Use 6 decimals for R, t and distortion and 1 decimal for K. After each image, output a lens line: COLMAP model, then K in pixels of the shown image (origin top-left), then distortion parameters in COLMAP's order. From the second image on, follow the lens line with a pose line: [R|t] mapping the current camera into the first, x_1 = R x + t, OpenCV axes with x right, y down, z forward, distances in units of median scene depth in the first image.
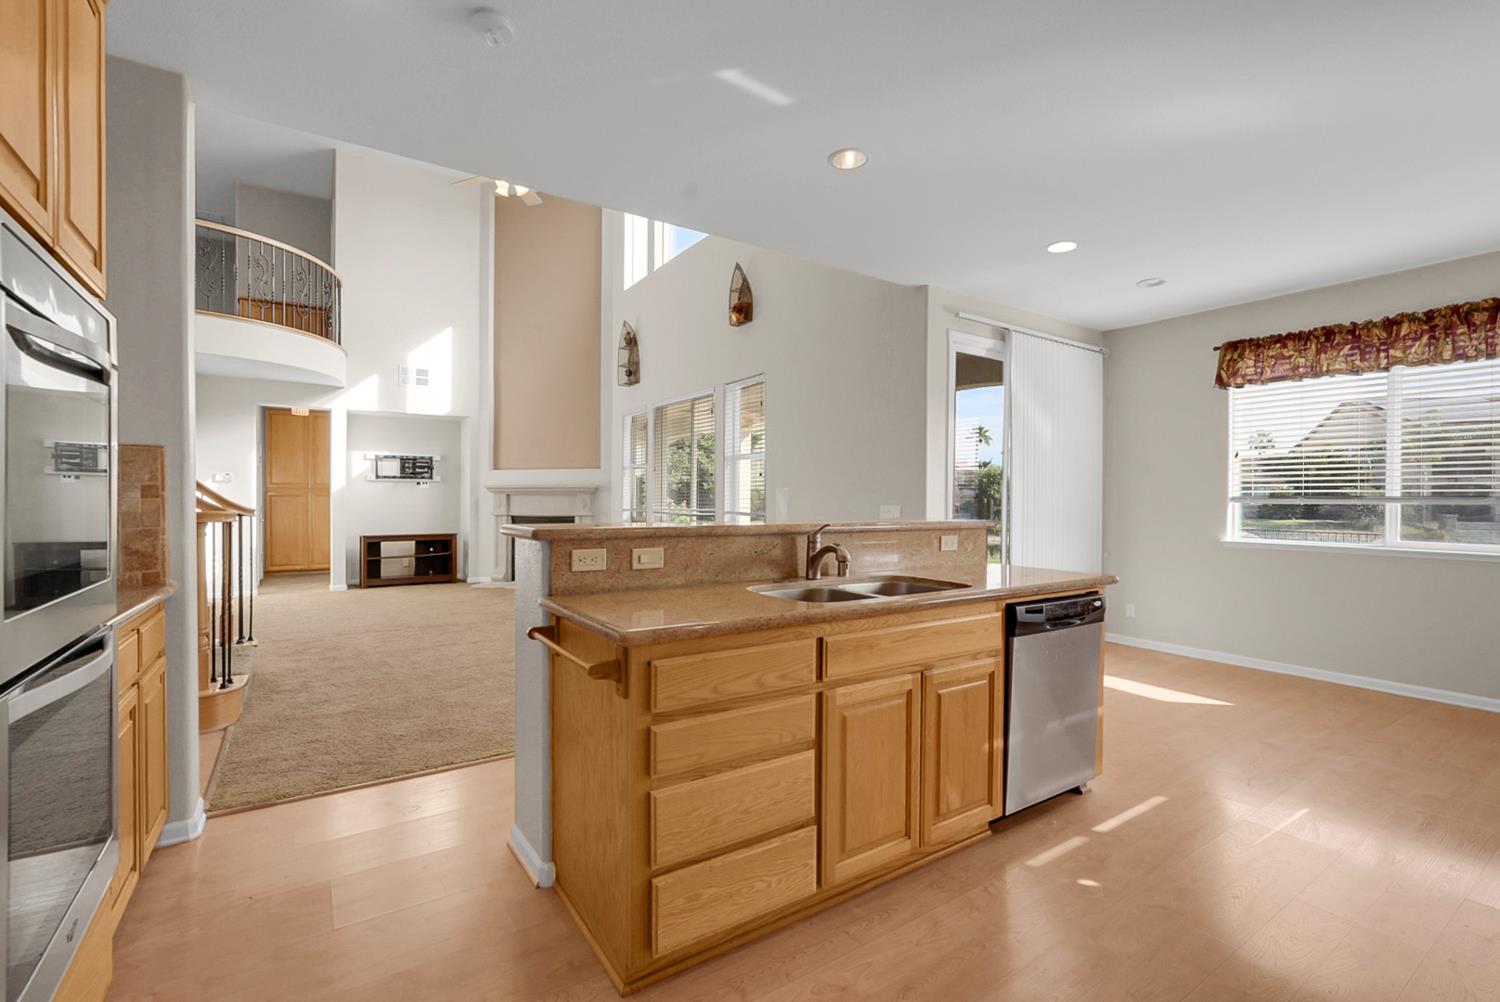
lens RADIAL K [[671.0, 0, 767.0], [0, 671.0, 501.9], [0, 0, 1]] dist [-0.000387, 0.000108]
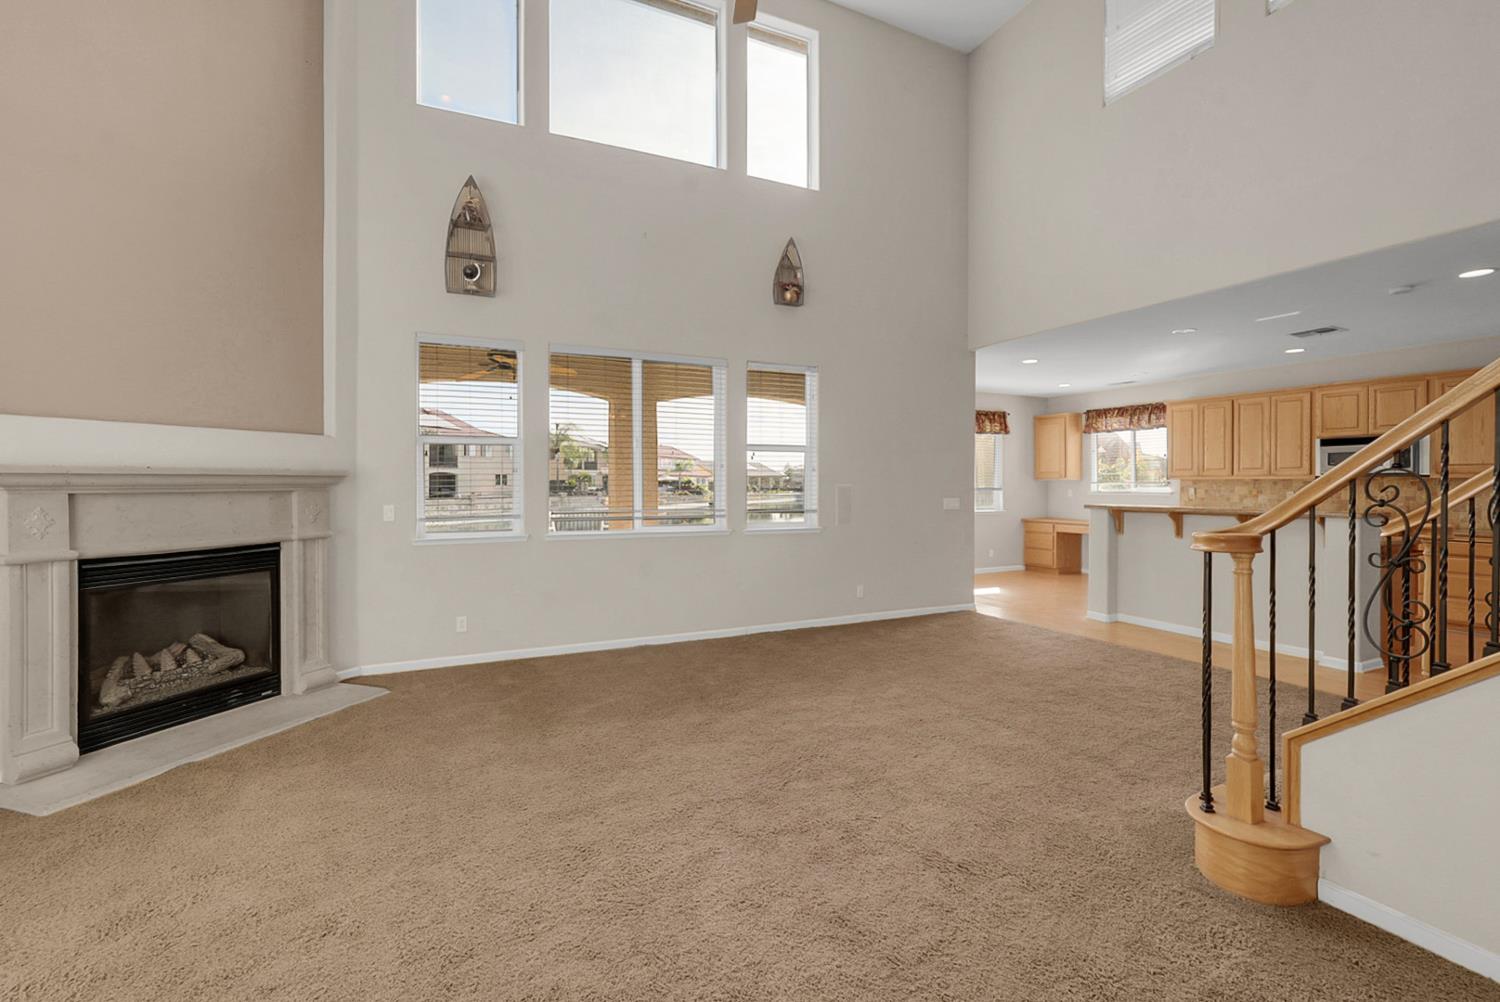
lens RADIAL K [[676.8, 0, 759.5], [0, 676.8, 470.9], [0, 0, 1]] dist [-0.000128, 0.000117]
pose [[0.152063, 0.014531, 0.988264, -0.670197], [0.005664, 0.999863, -0.015573, -0.015934], [-0.988355, 0.007966, 0.151960, 0.633741]]
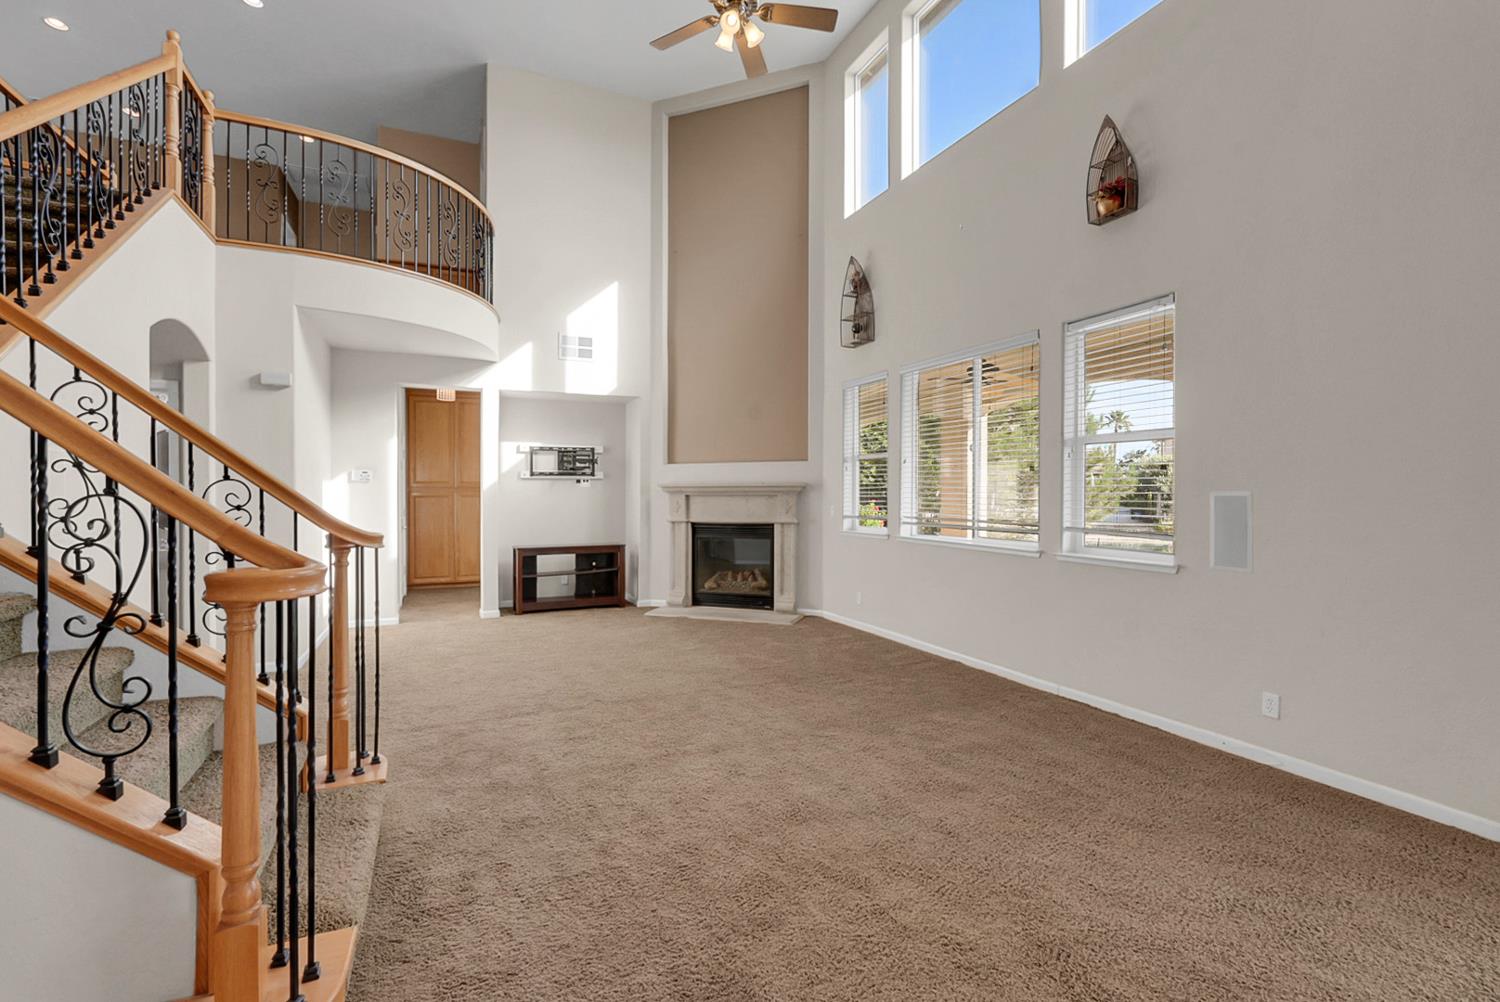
lens RADIAL K [[672.3, 0, 748.7], [0, 672.3, 492.4], [0, 0, 1]] dist [-0.003961, -0.000239]
pose [[0.983957, -0.001565, -0.178397, -0.180623], [0.001131, 0.999996, -0.002534, -0.012649], [0.178400, 0.002291, 0.983955, 0.251559]]
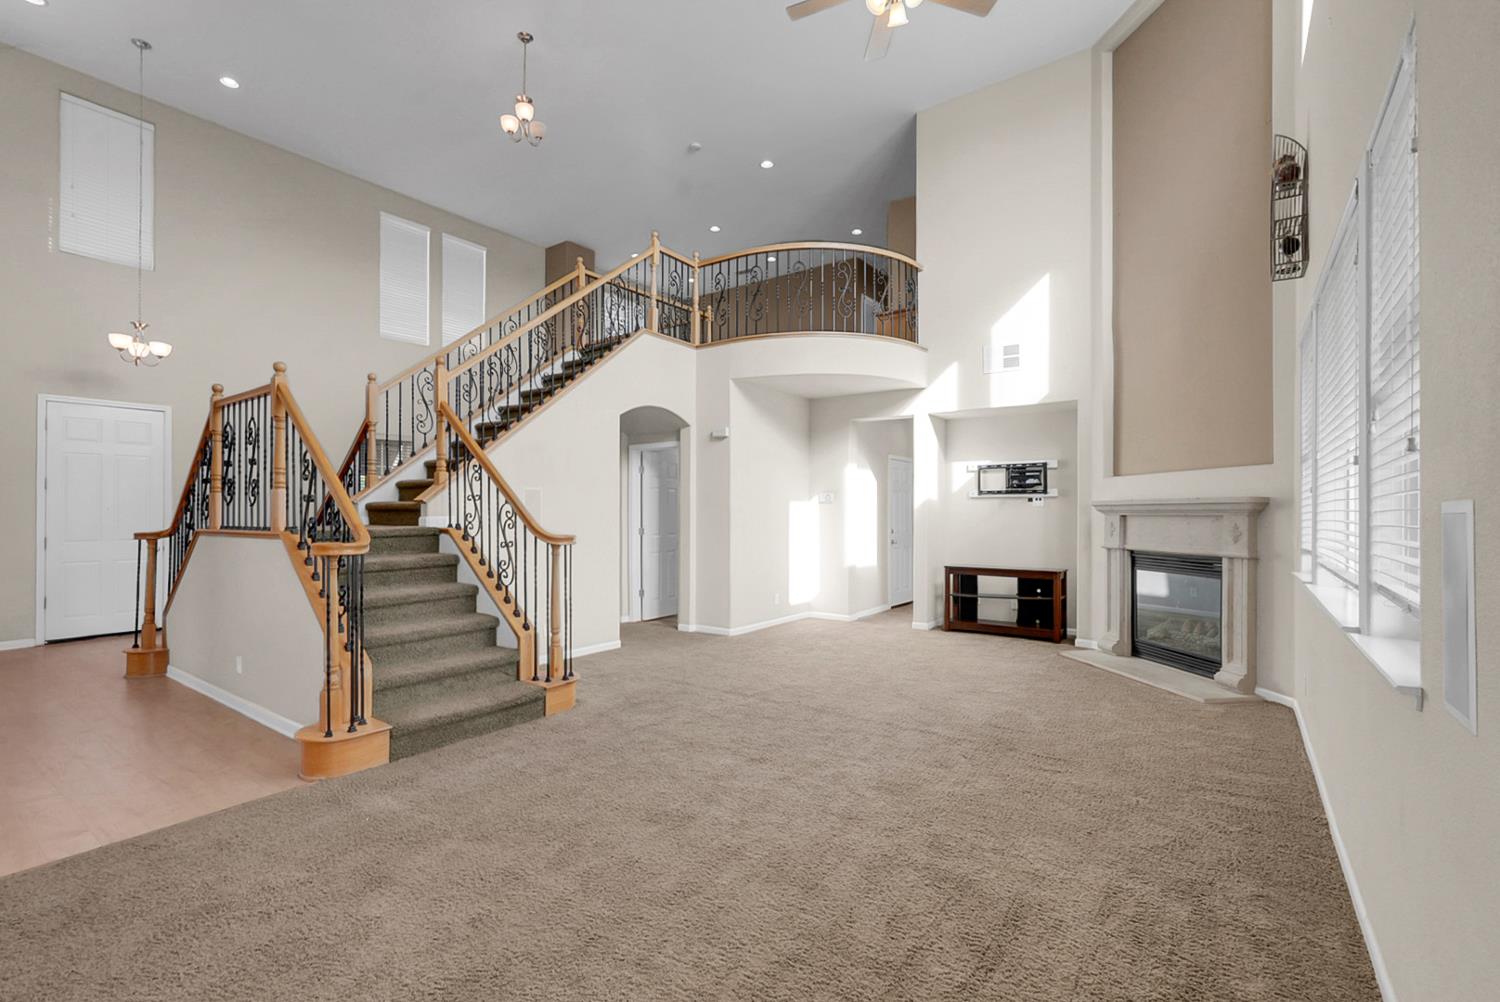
lens RADIAL K [[682.2, 0, 750.0], [0, 682.2, 501.0], [0, 0, 1]] dist [0.001385, 0.000771]
pose [[0.314361, -0.017396, -0.949144, 0.102614], [-0.003948, 0.999799, -0.019632, -0.010675], [0.949295, 0.009918, 0.314229, 0.486344]]
